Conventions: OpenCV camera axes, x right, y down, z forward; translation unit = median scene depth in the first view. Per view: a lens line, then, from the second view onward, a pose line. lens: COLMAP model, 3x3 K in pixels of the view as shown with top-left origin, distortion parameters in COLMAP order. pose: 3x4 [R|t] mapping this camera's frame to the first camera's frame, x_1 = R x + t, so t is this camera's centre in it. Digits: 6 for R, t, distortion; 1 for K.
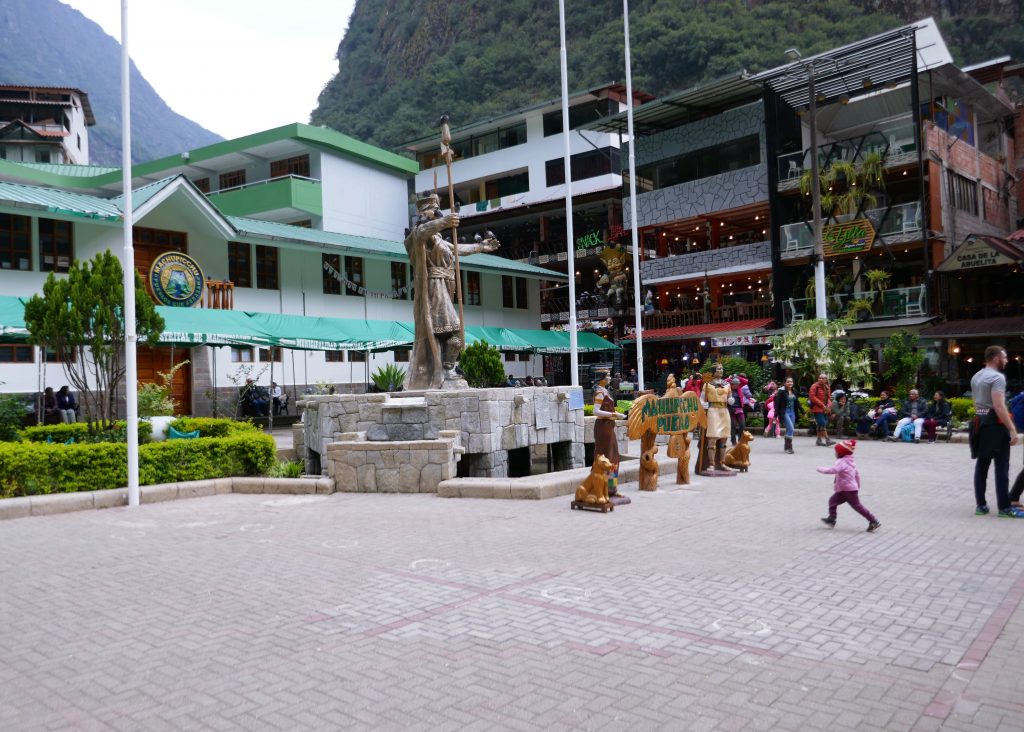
lens RADIAL K [[849.7, 0, 512.0], [0, 849.7, 366.0], [0, 0, 1]] dist [-0.004787, -0.006198]
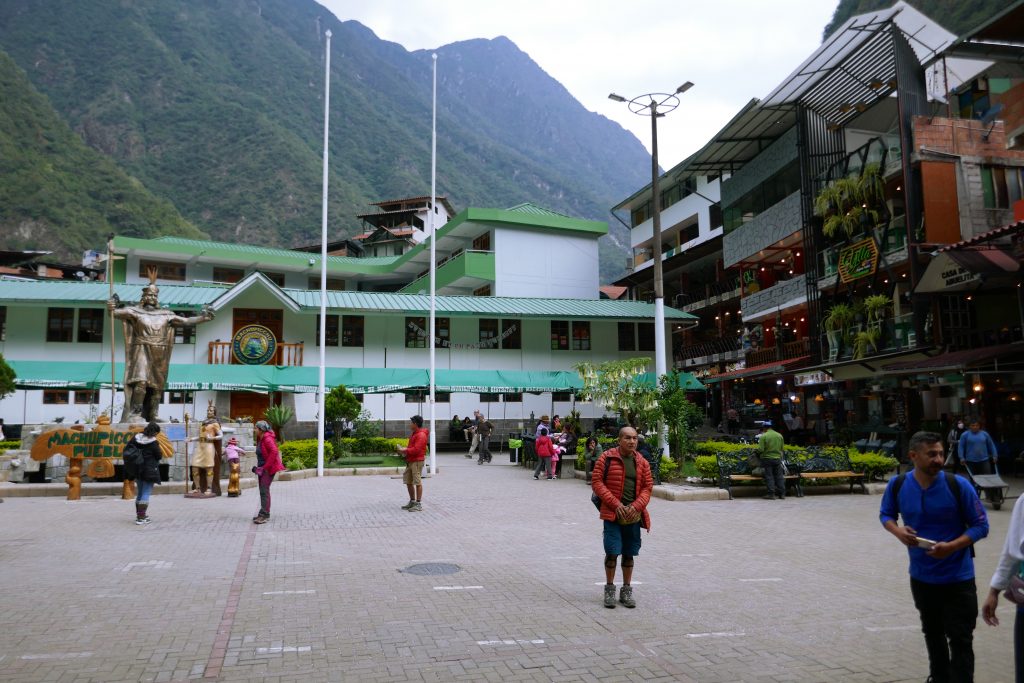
lens RADIAL K [[793.2, 0, 518.2], [0, 793.2, 333.9], [0, 0, 1]] dist [0.003220, -0.003104]
pose [[0.822355, -0.049085, -0.566853, 0.466376], [-0.001216, 0.996118, -0.088020, -0.002263], [0.568973, 0.073073, 0.819103, 0.109350]]
